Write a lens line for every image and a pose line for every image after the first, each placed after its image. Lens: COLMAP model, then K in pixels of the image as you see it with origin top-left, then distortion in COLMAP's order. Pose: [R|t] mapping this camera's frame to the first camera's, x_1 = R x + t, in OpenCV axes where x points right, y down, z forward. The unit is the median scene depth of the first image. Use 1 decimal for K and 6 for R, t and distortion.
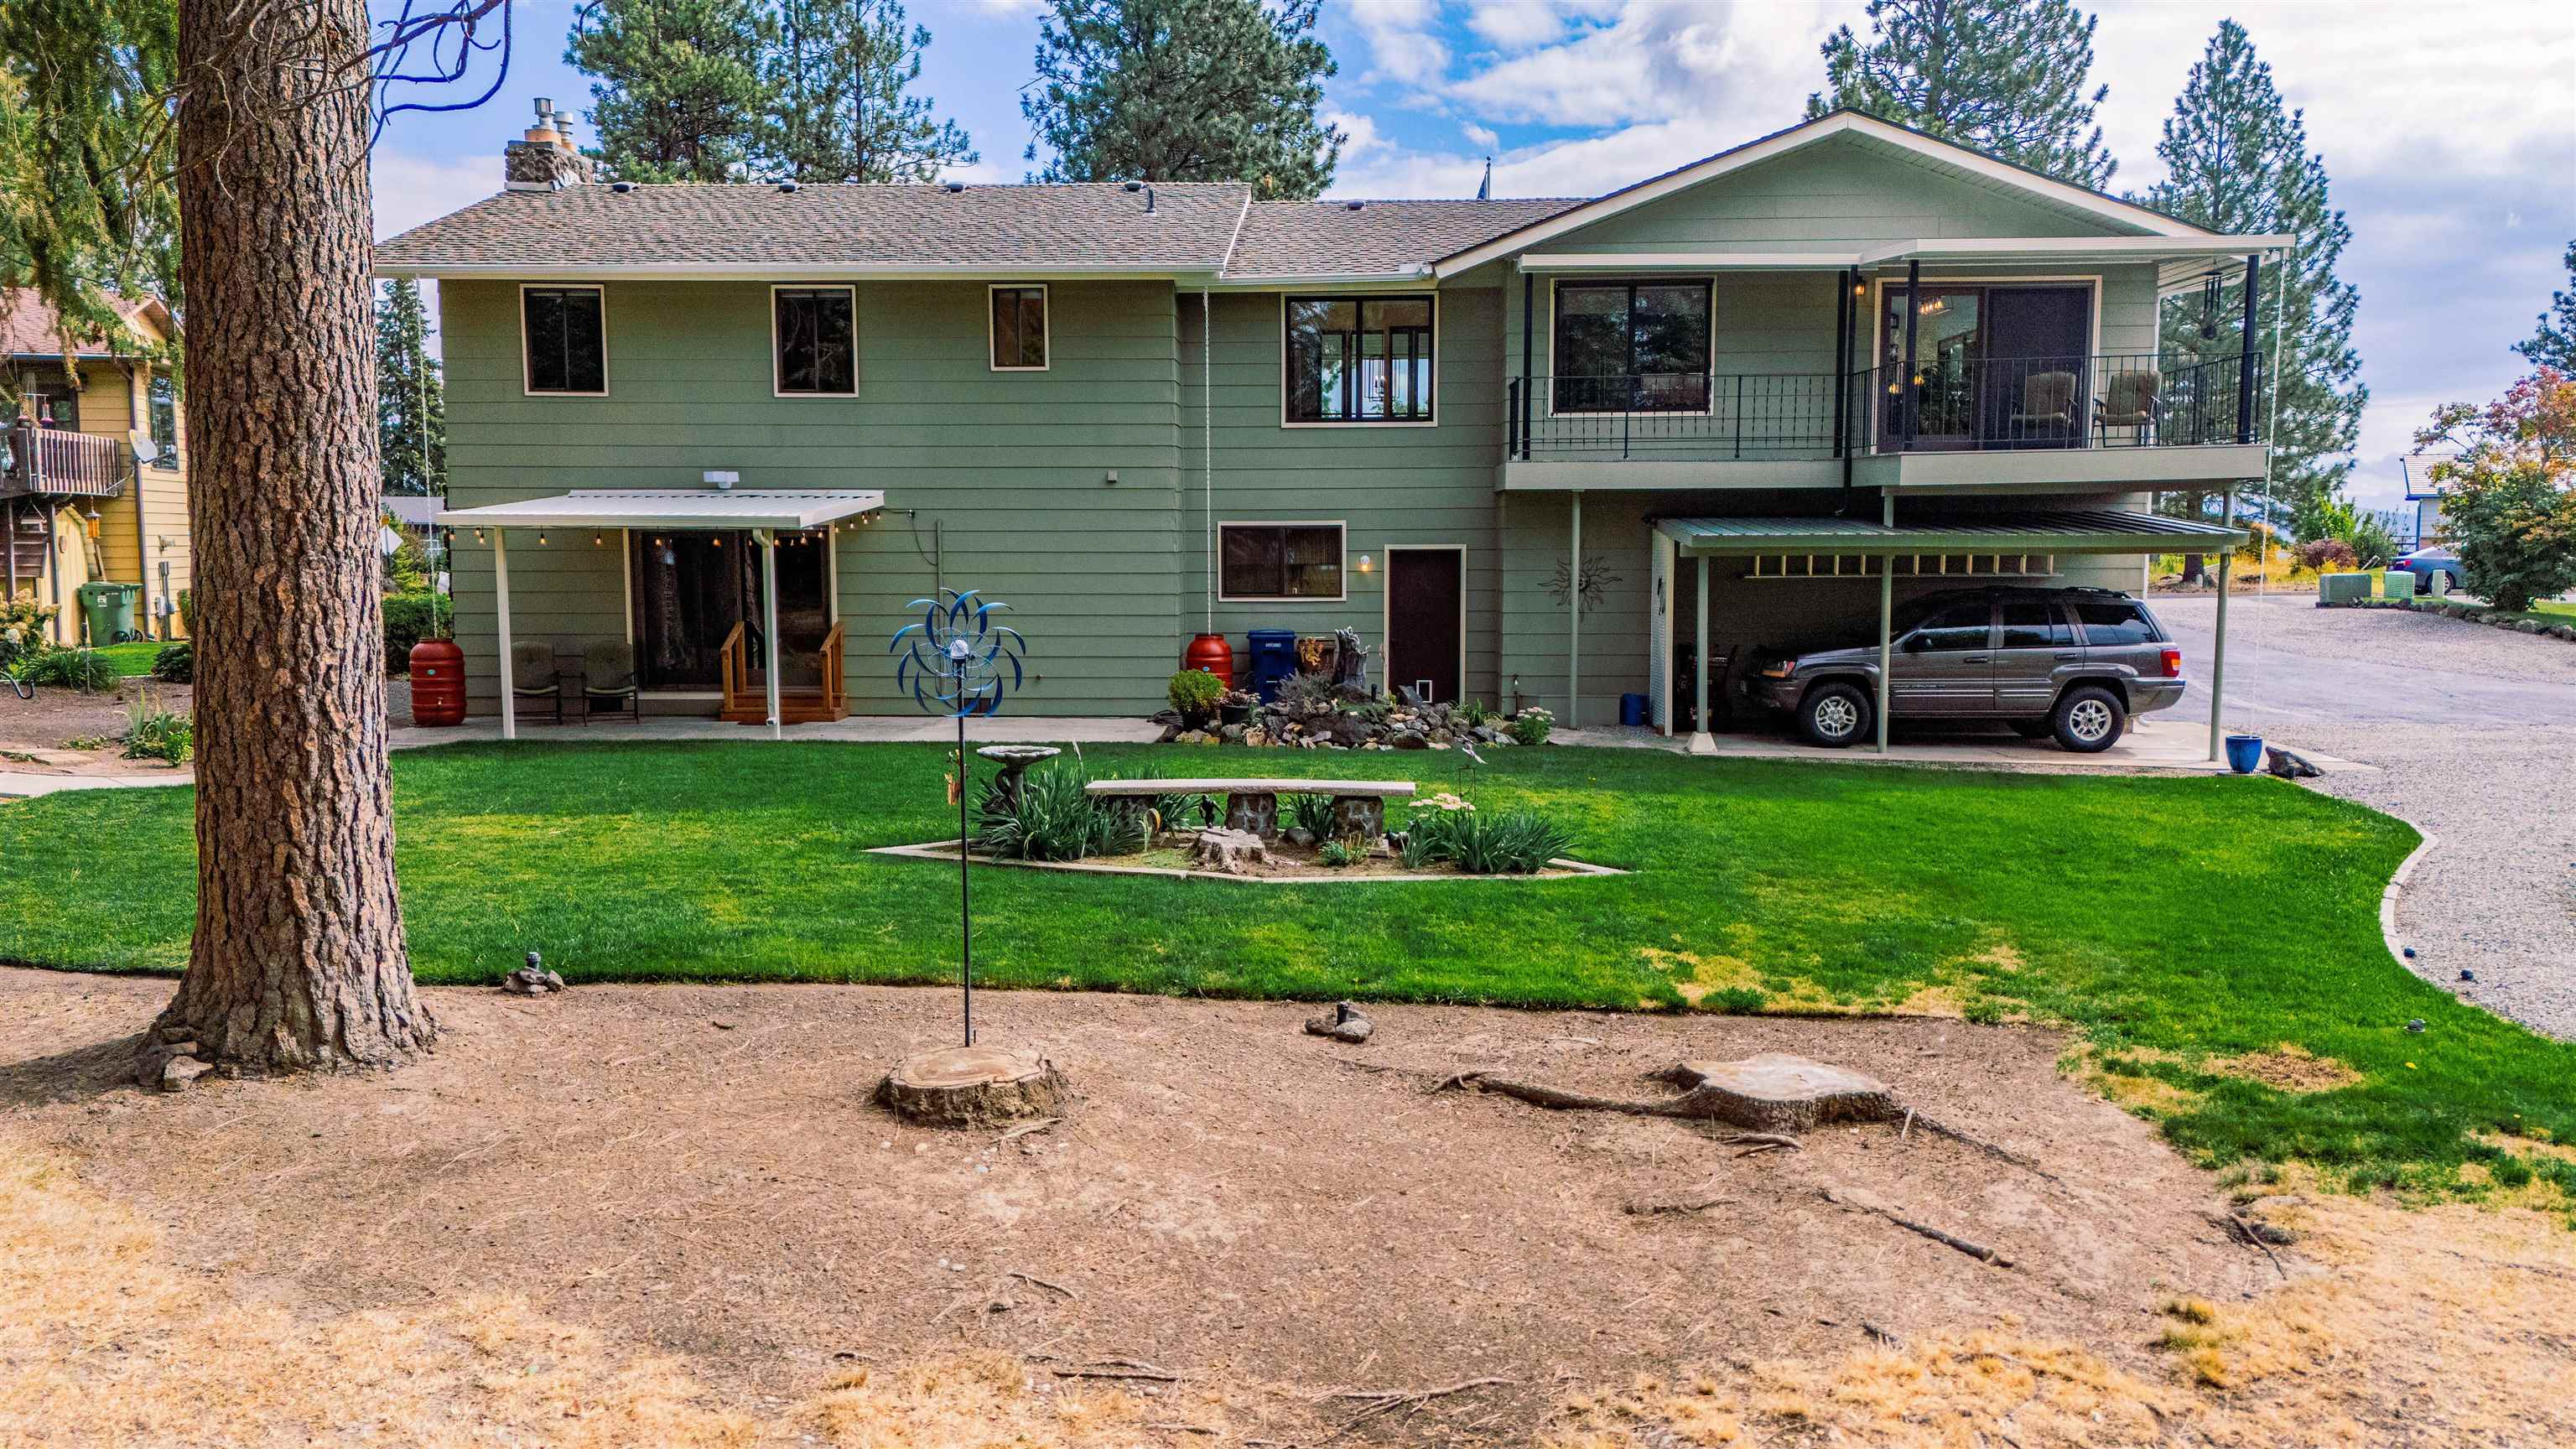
lens RADIAL K [[1883.4, 0, 1288.0], [0, 1883.4, 724.5], [0, 0, 1]] dist [0.097992, -0.107301]
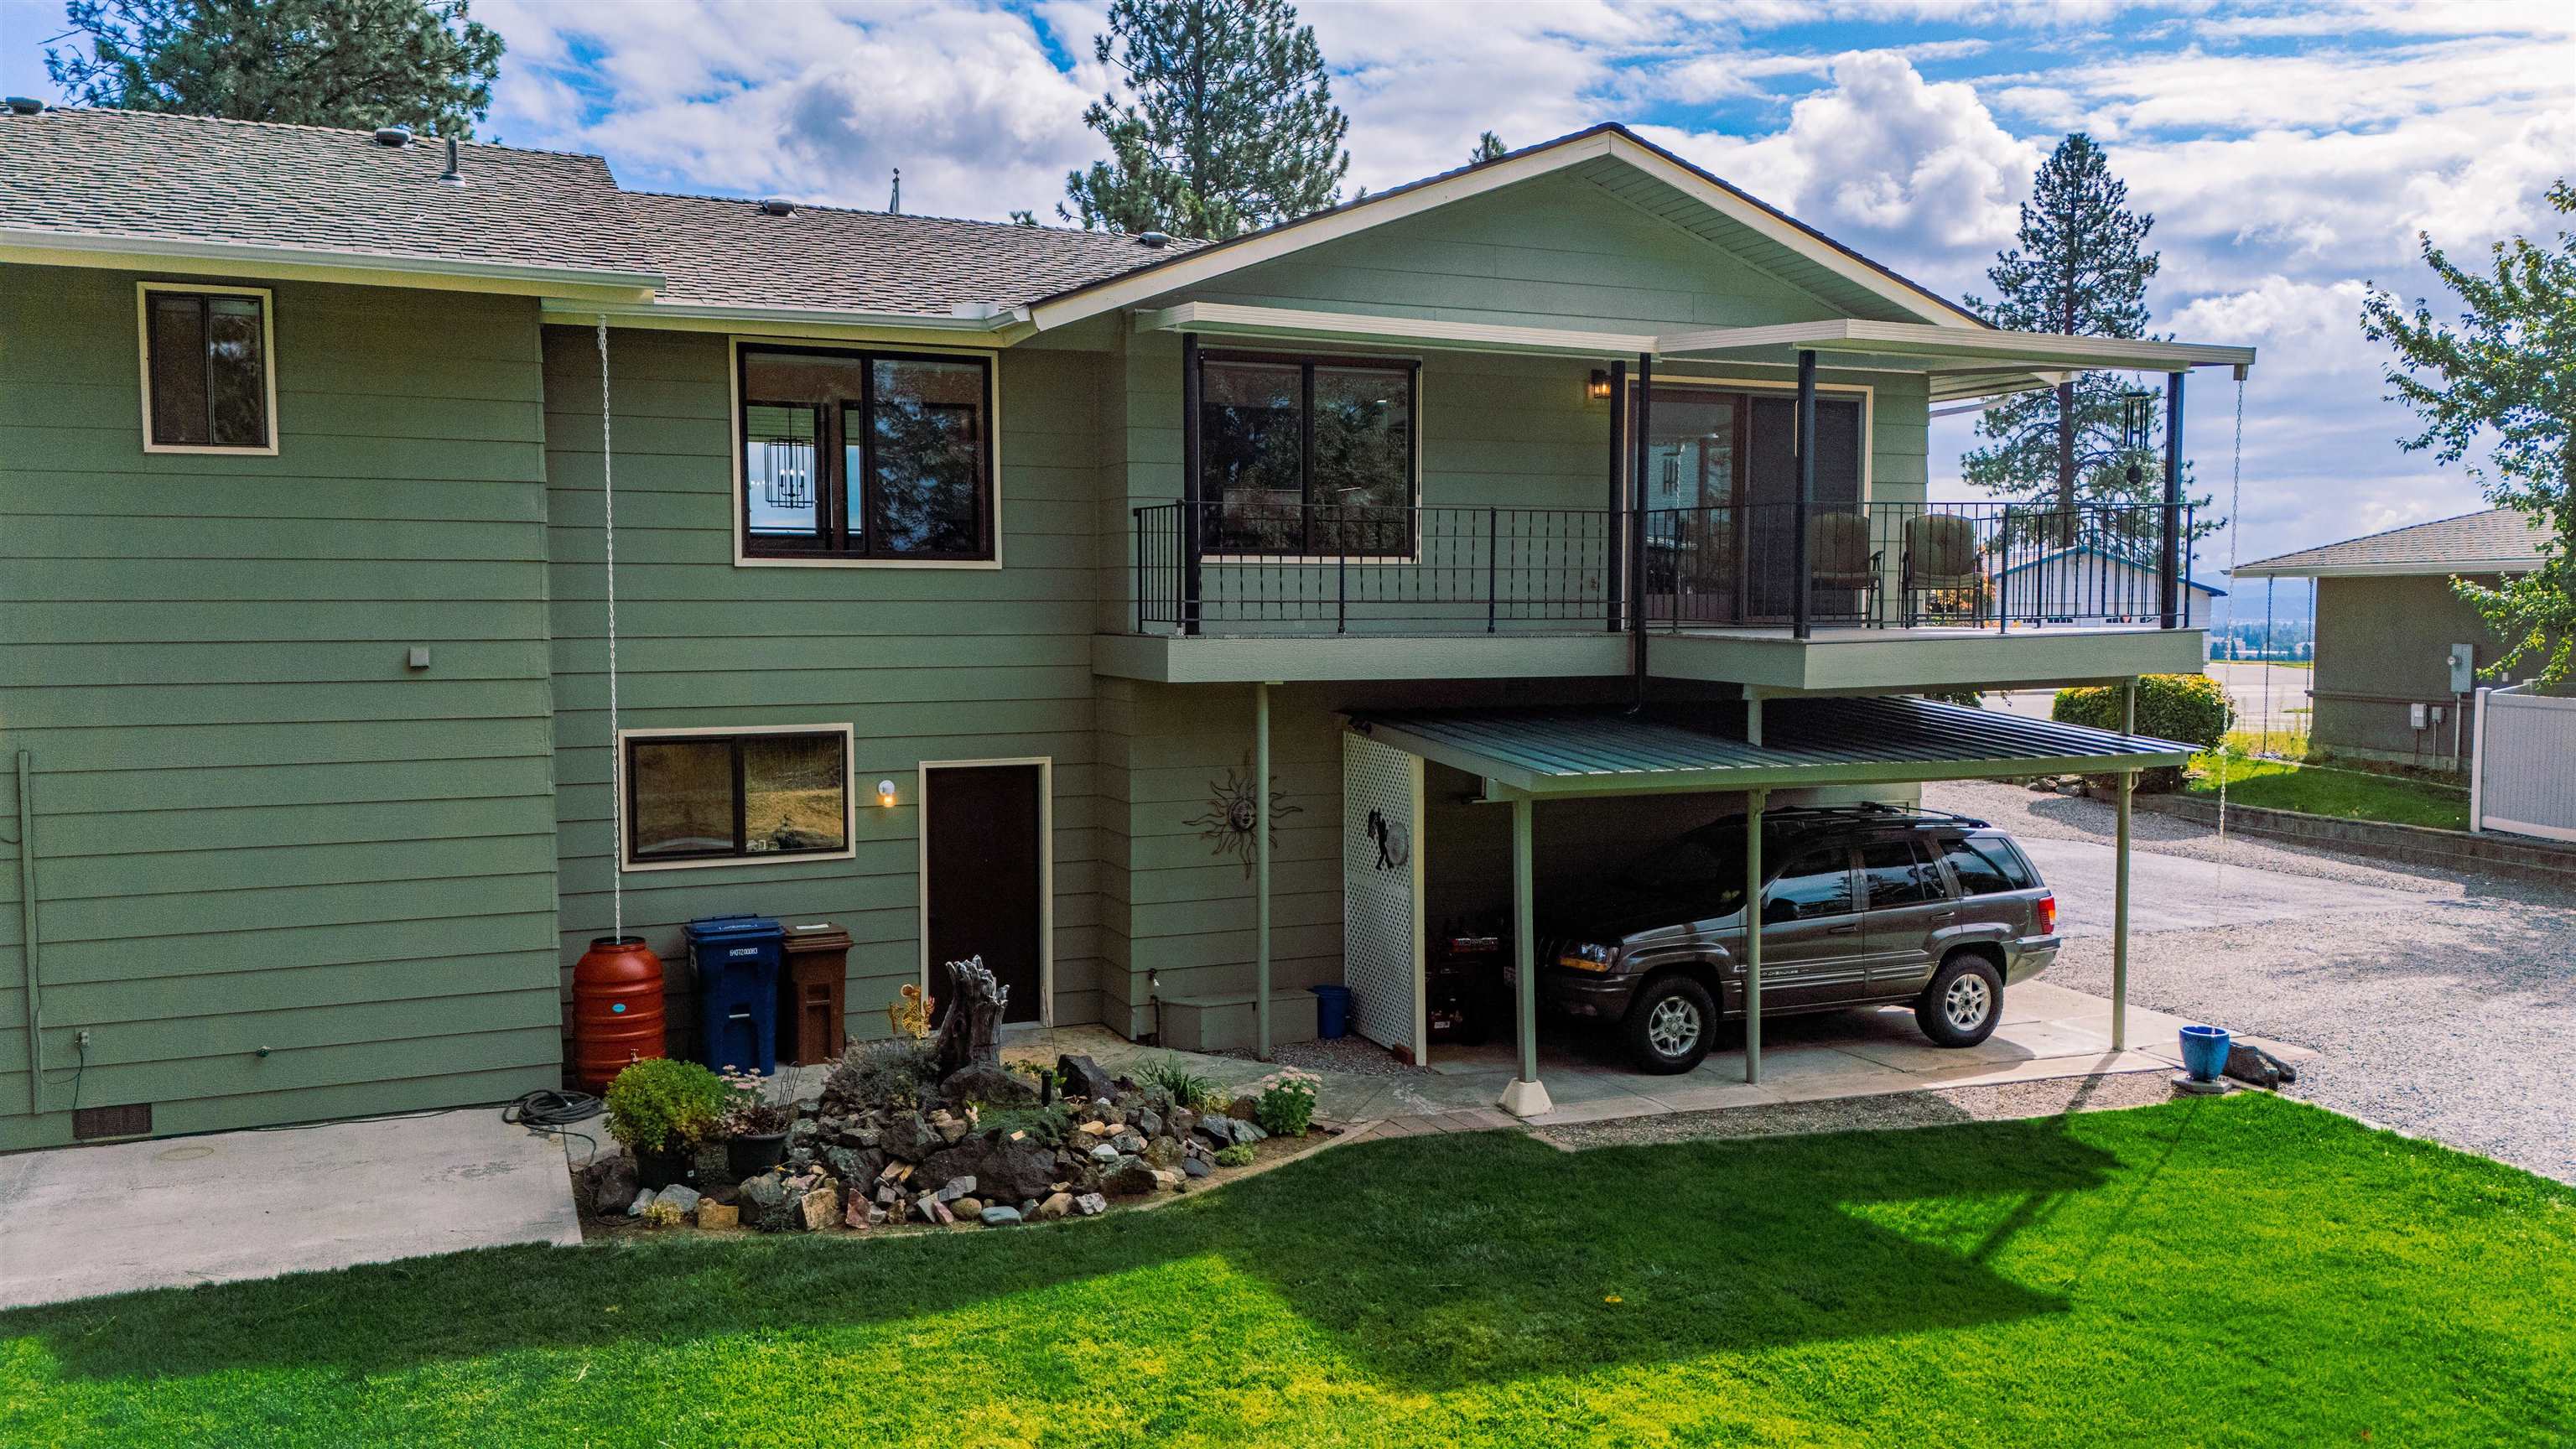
lens RADIAL K [[1862.8, 0, 1296.0], [0, 1862.8, 758.8], [0, 0, 1]] dist [0.095792, -0.068022]
pose [[0.905014, -0.034102, 0.424013, -0.093032], [0.041625, 0.999097, -0.008491, -0.085211], [-0.423341, 0.025335, 0.905616, 0.400442]]
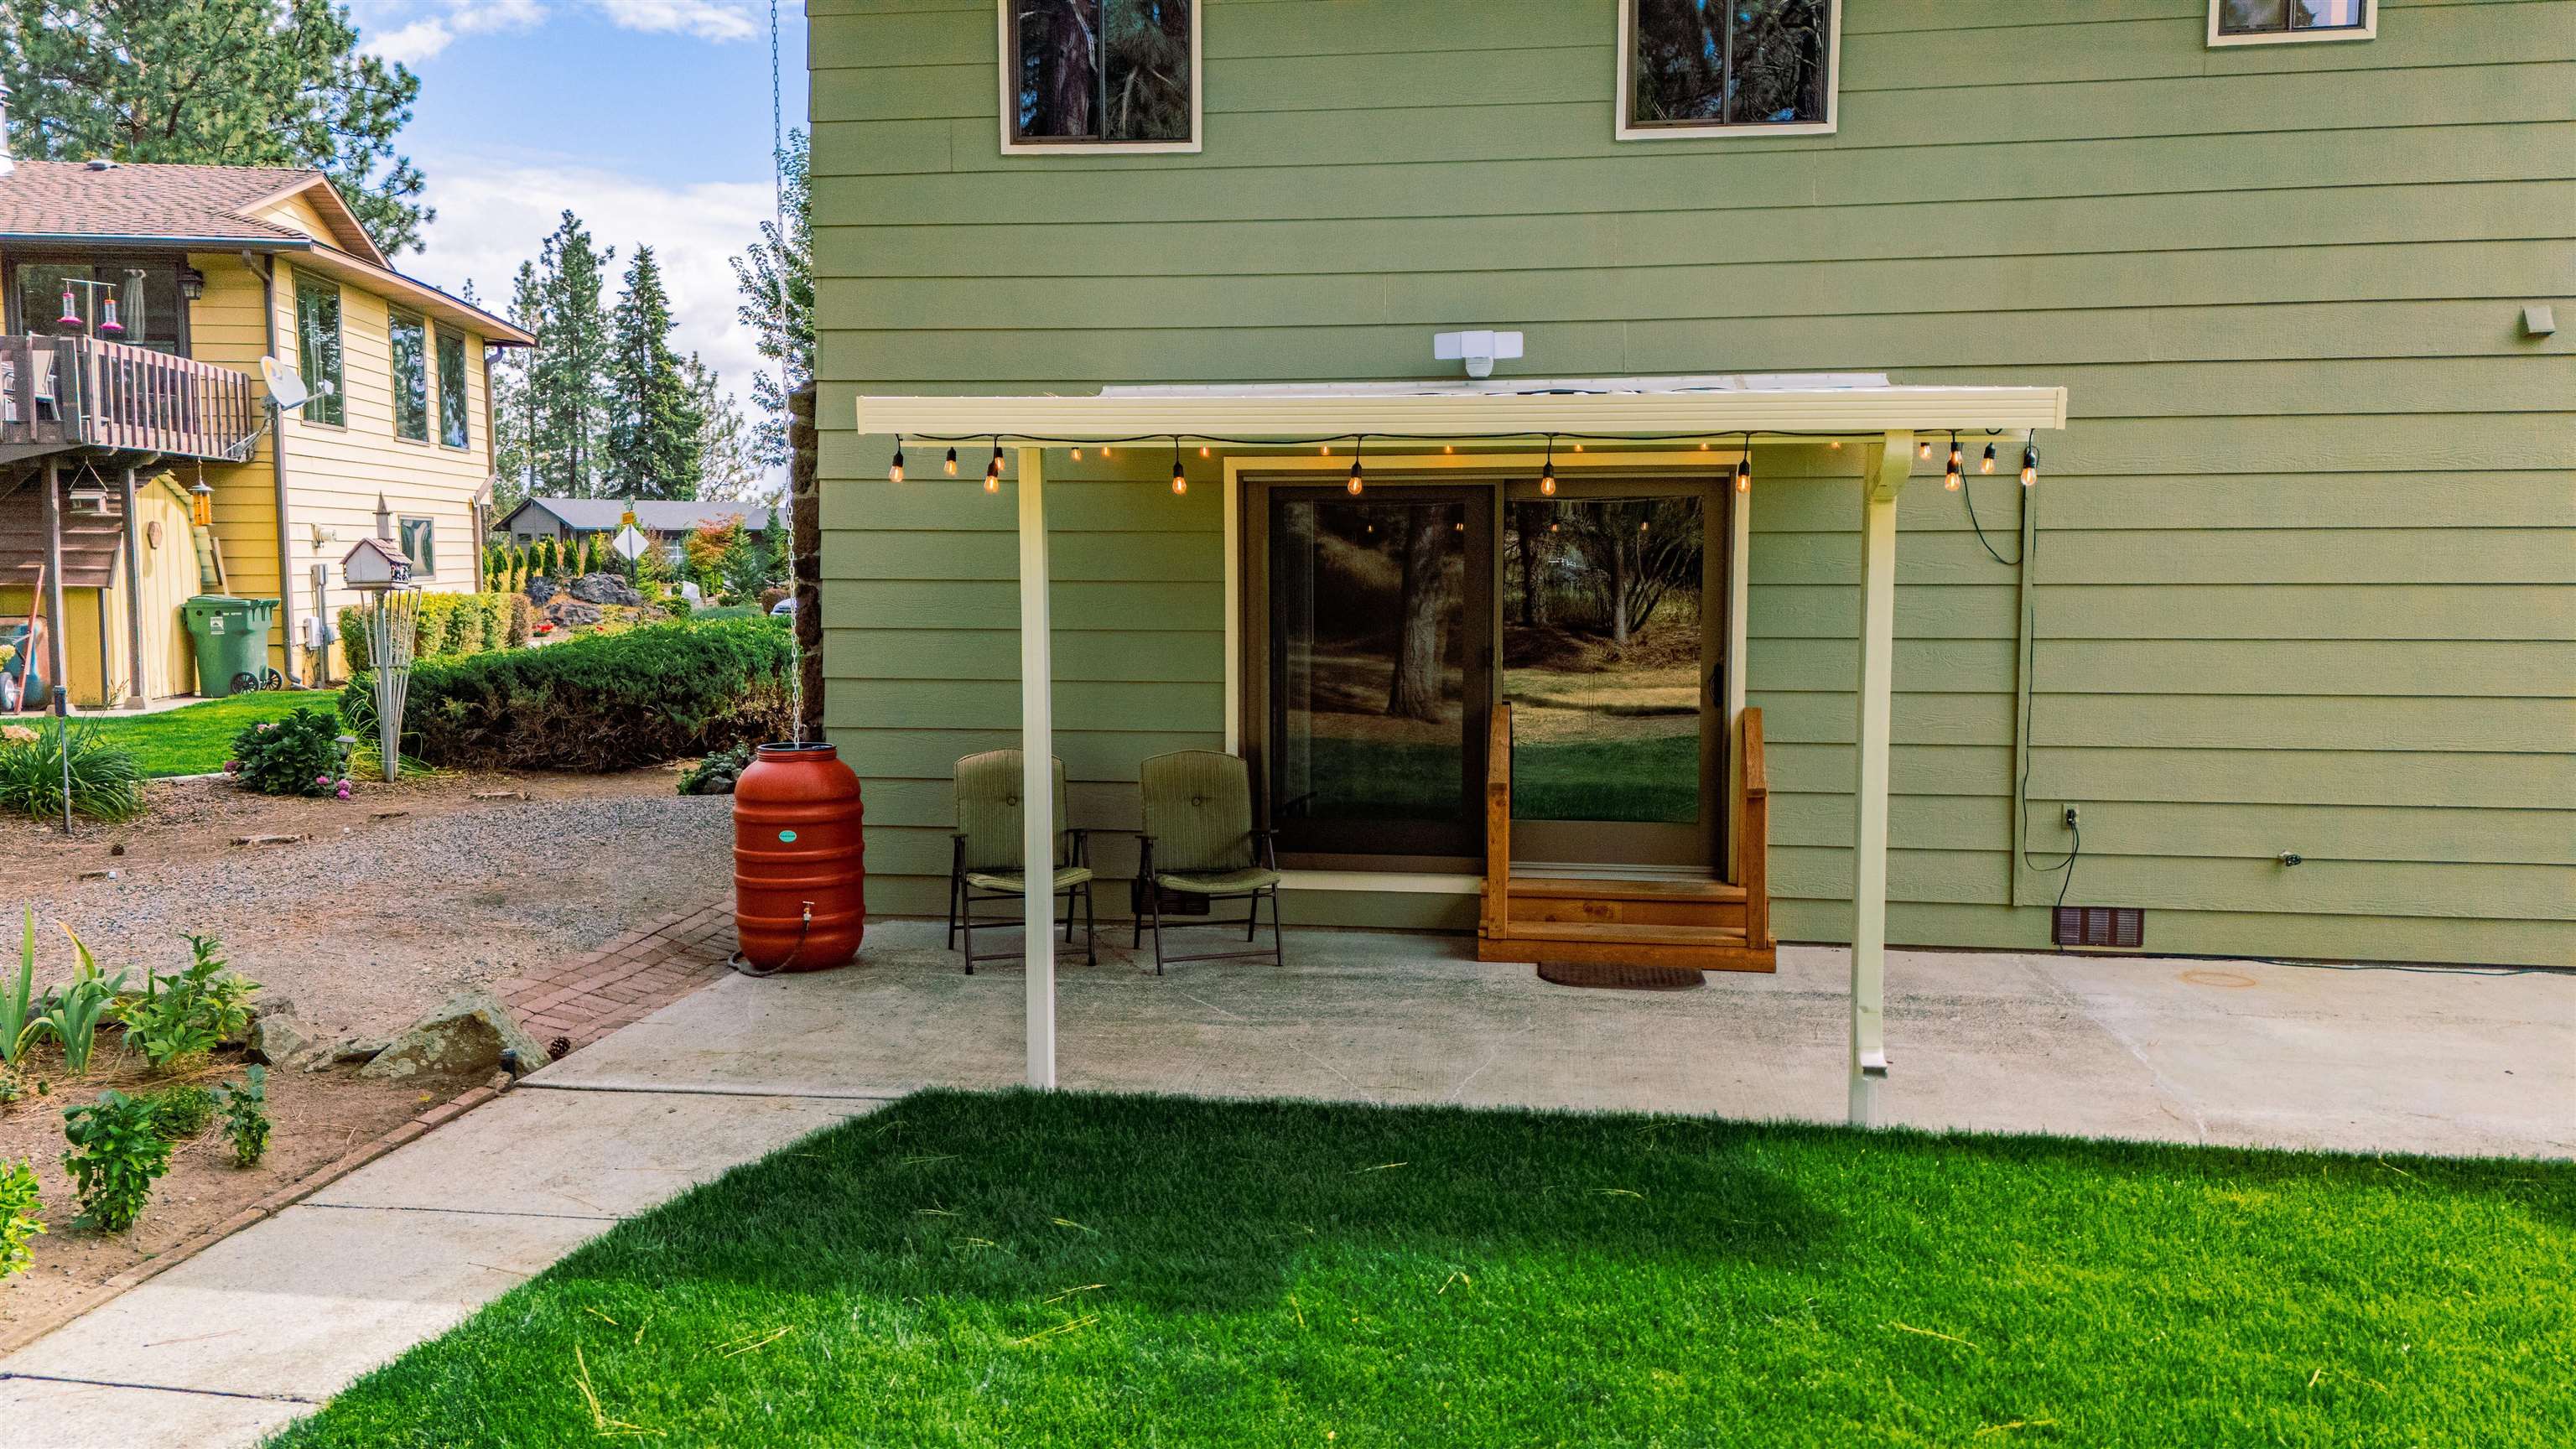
lens RADIAL K [[1883.4, 0, 1288.0], [0, 1883.4, 724.5], [0, 0, 1]] dist [0.097992, -0.107301]
pose [[0.994771, 0.011455, -0.101487, -0.284114], [-0.012004, 0.999916, -0.004798, -0.046339], [0.101423, 0.005991, 0.994825, 0.576238]]
